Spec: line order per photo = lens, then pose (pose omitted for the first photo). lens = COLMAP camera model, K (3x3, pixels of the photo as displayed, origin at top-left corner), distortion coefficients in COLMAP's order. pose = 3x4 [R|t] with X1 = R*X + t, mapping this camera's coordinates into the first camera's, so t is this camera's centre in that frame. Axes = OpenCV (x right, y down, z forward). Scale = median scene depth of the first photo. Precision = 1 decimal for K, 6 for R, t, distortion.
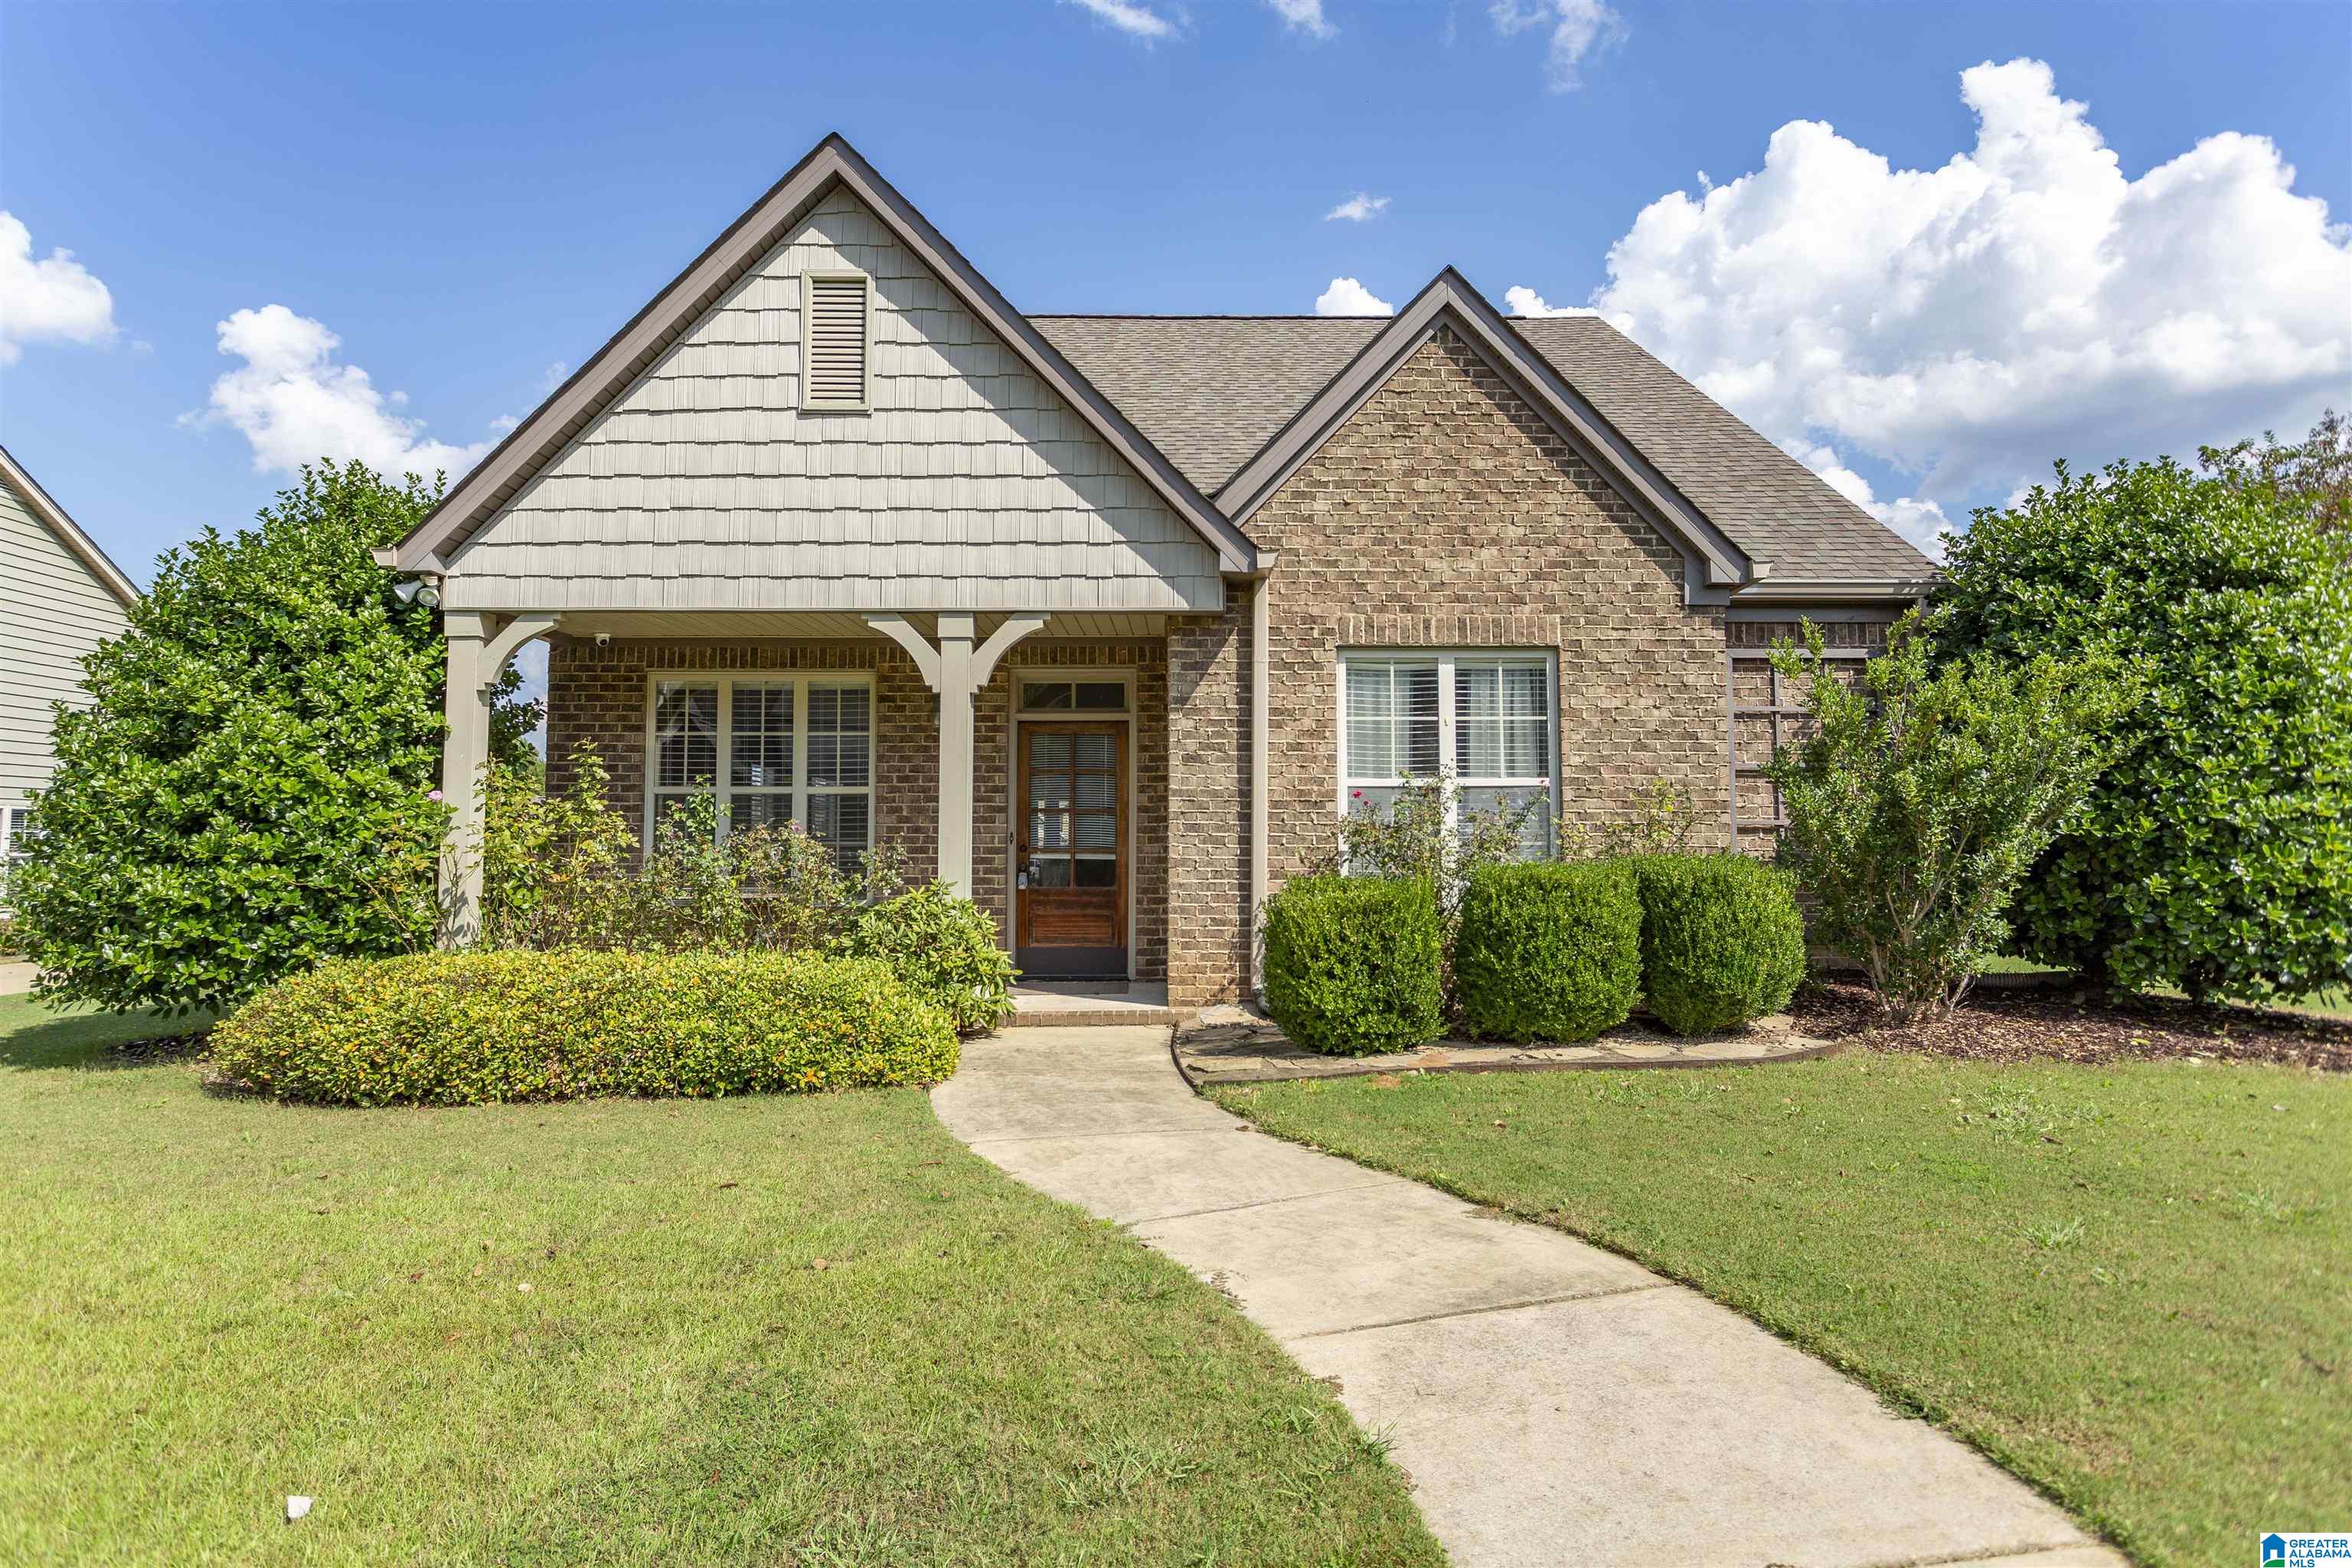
lens RADIAL K [[1375.7, 0, 1137.3], [0, 1375.7, 753.4], [0, 0, 1]] dist [-0.003188, 0.001416]
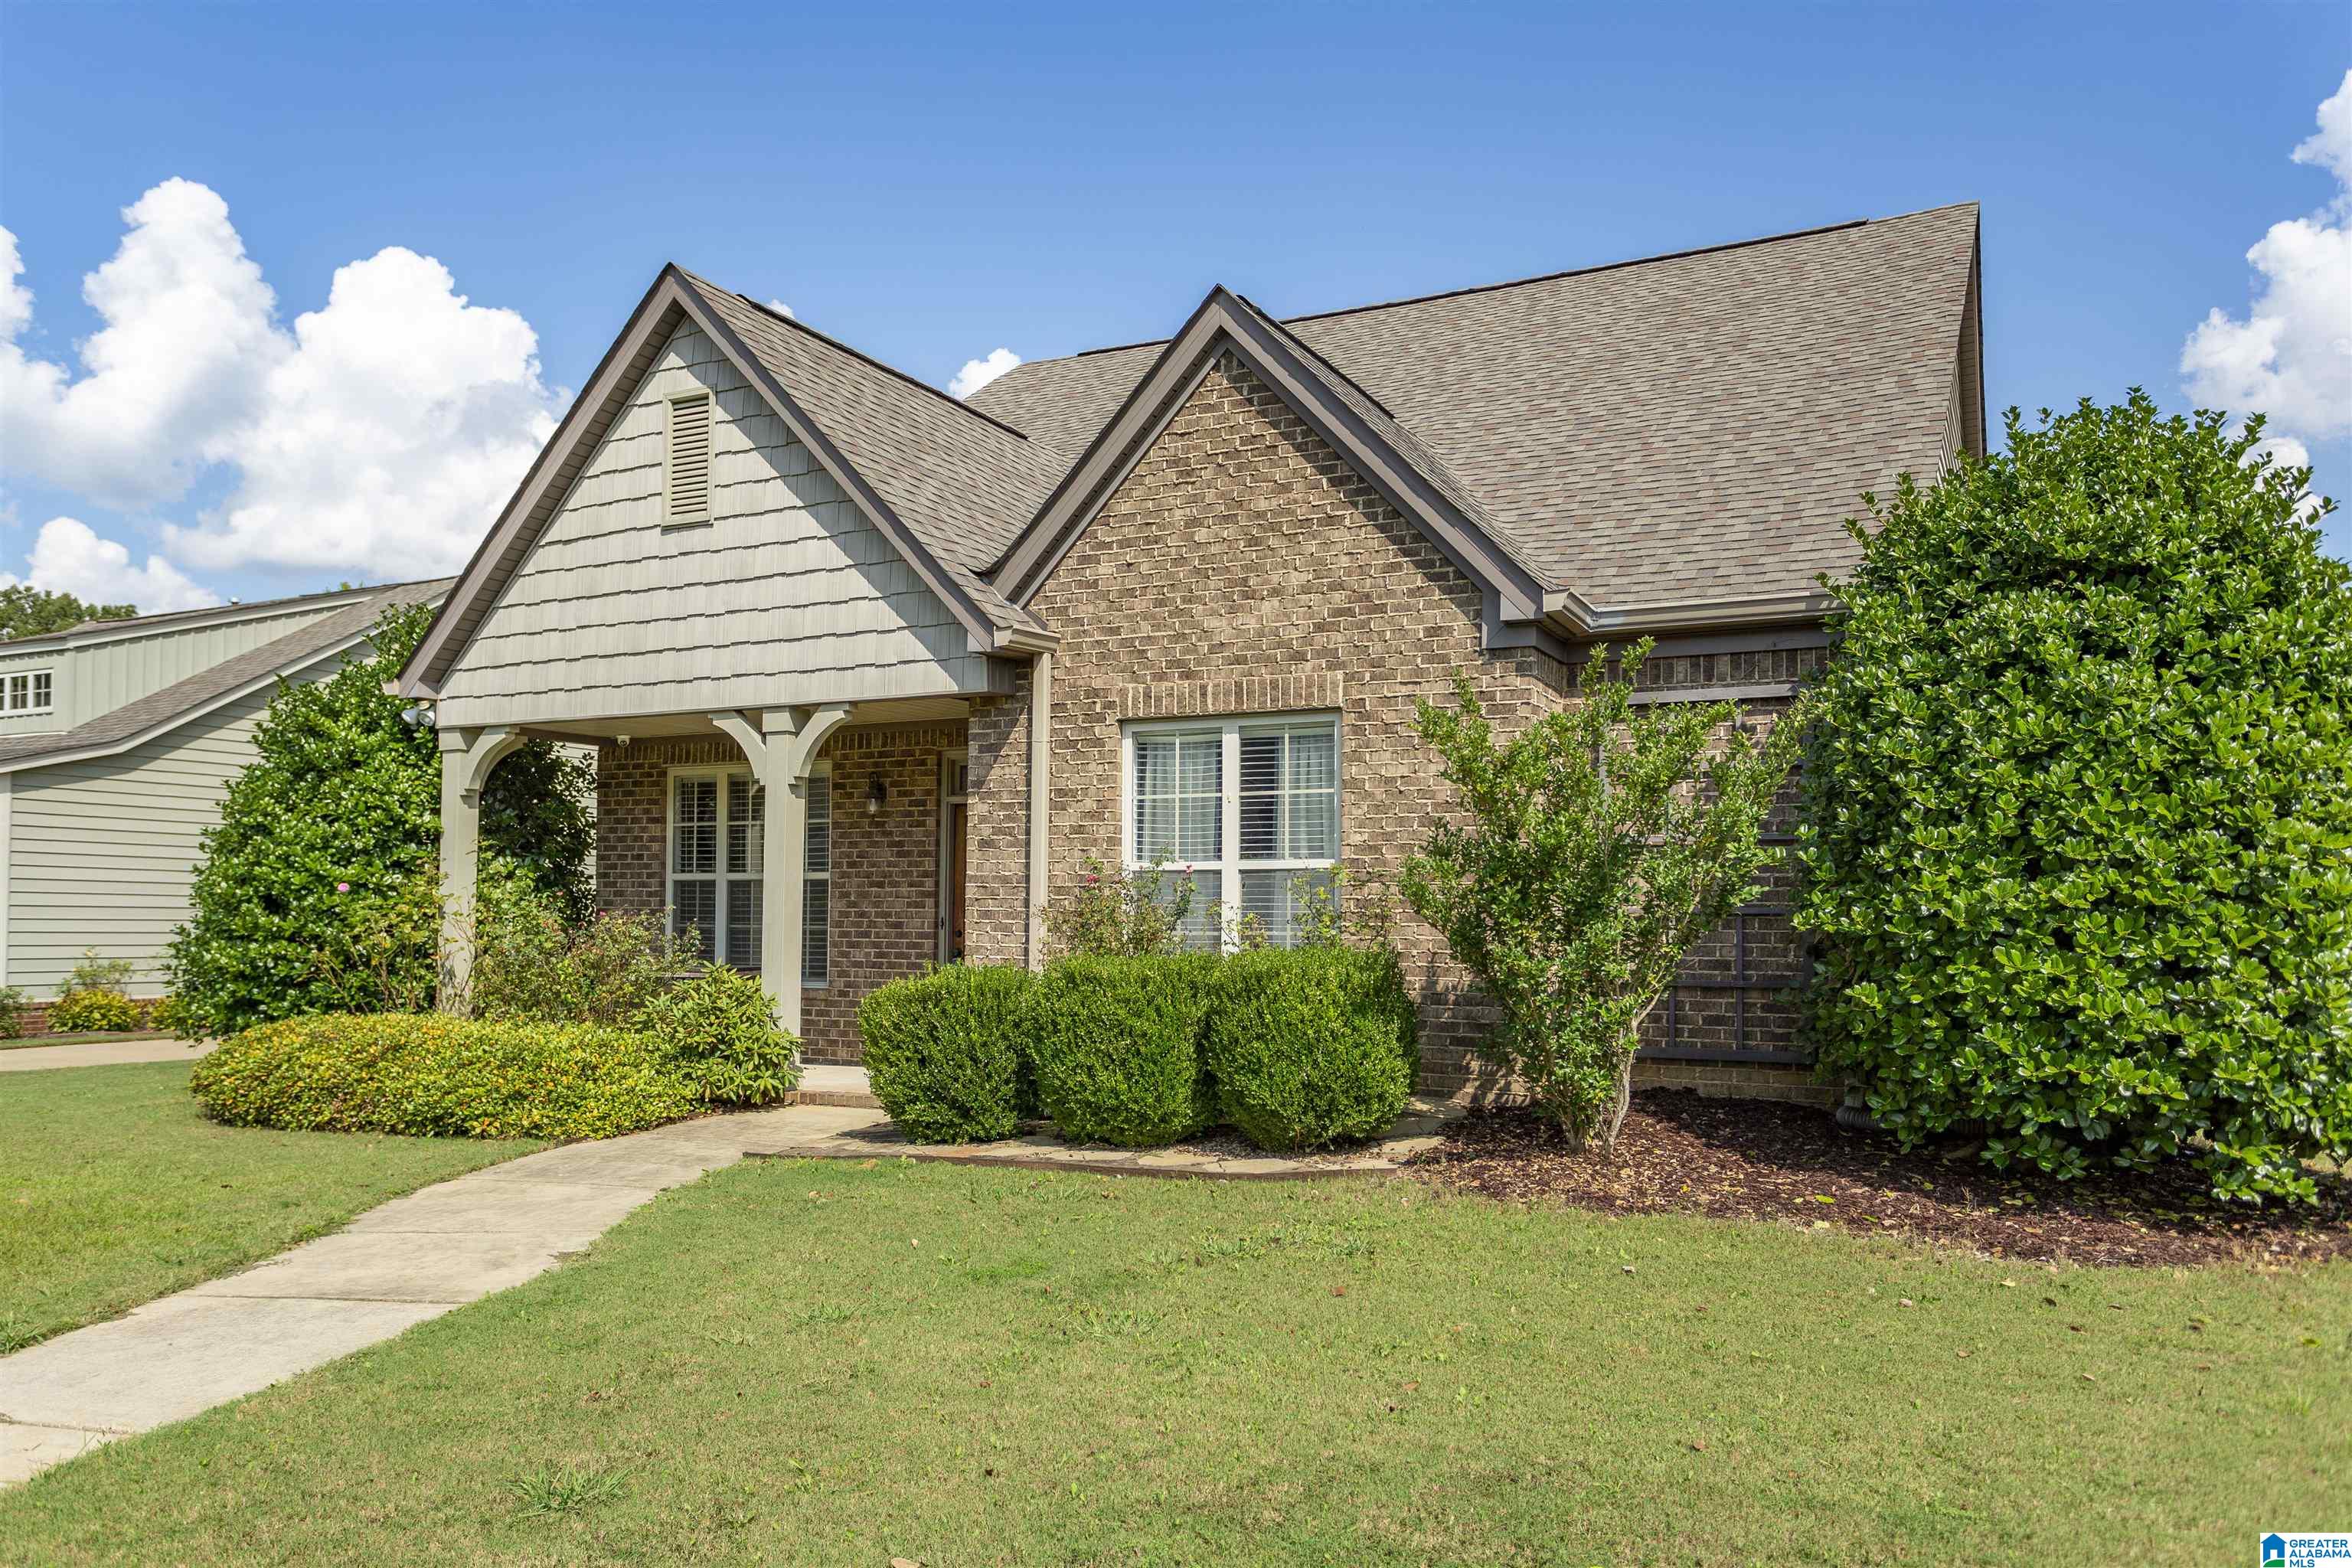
lens RADIAL K [[1711.1, 0, 1140.7], [0, 1711.1, 881.4], [0, 0, 1]] dist [0.002754, -0.000753]
pose [[0.879382, -0.005097, -0.476089, 0.716958], [0.025033, 0.999055, 0.035543, -0.009884], [0.475458, -0.043174, 0.878678, -0.013431]]
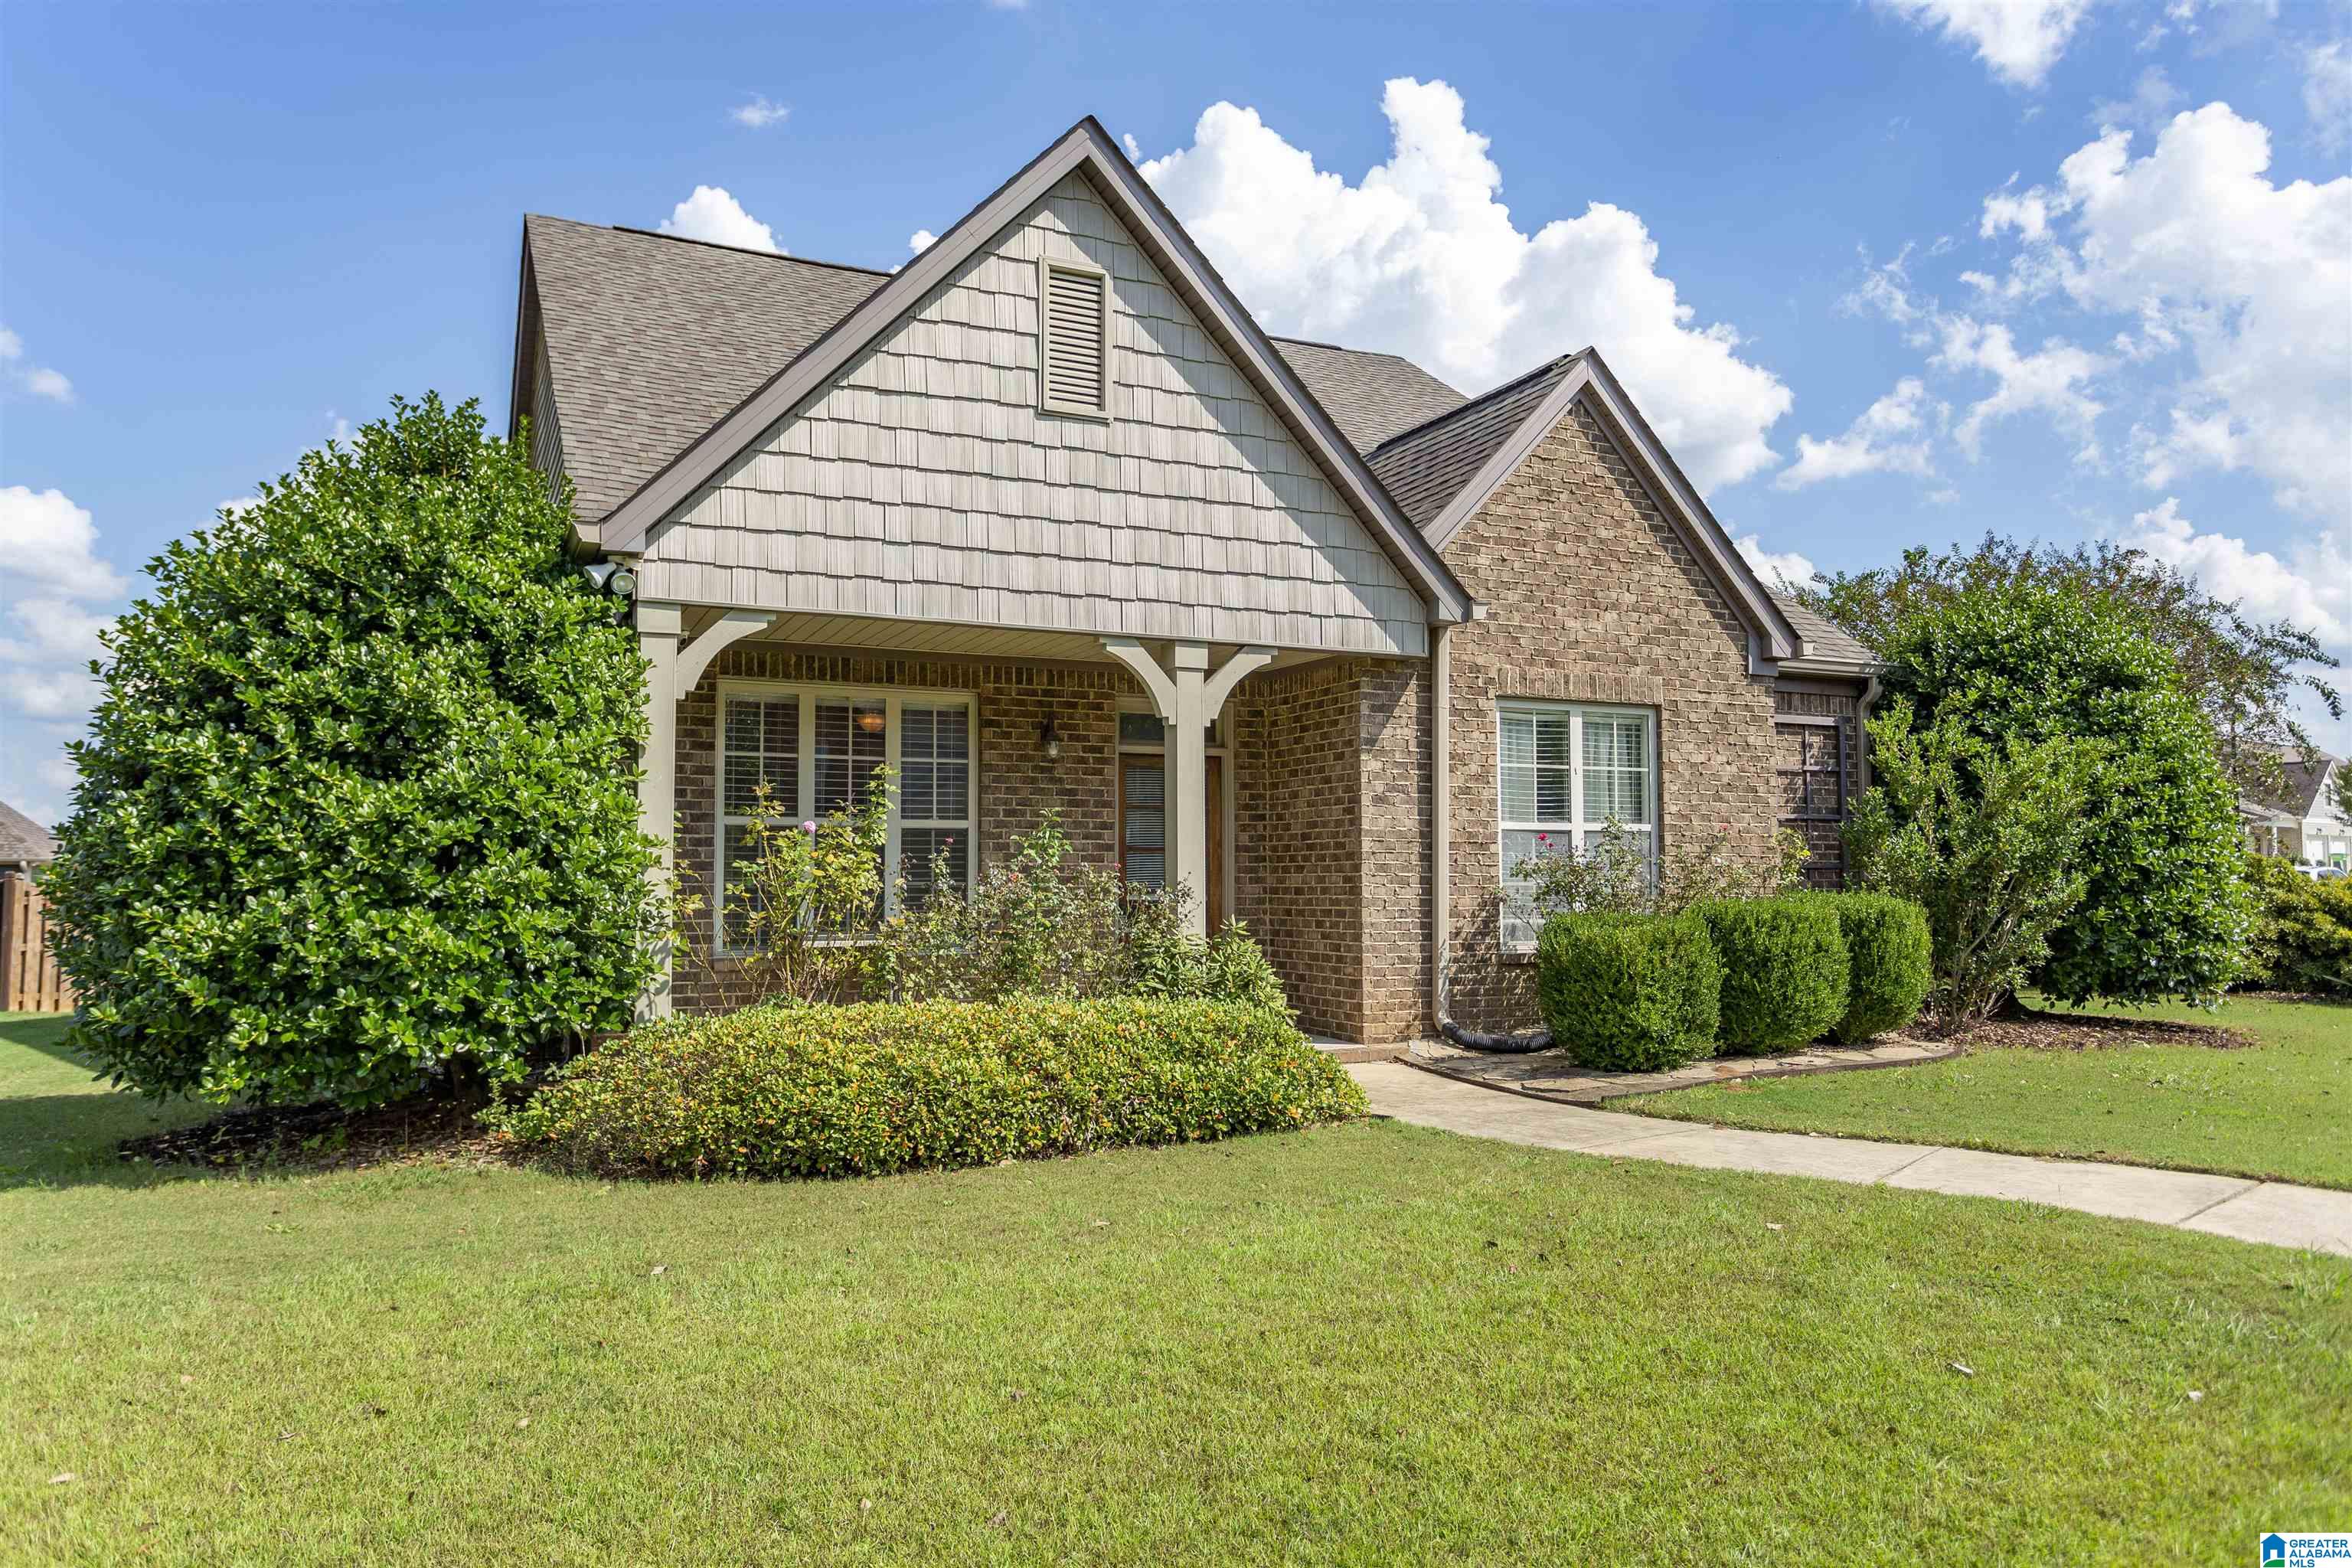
lens RADIAL K [[1673.9, 0, 1170.1], [0, 1673.9, 791.8], [0, 0, 1]] dist [0.007142, 0.001239]
pose [[0.902425, 0.024415, 0.430155, -0.634322], [-0.027034, 0.999635, -0.000024, 0.002349], [-0.429999, -0.011607, 0.902755, -0.046506]]
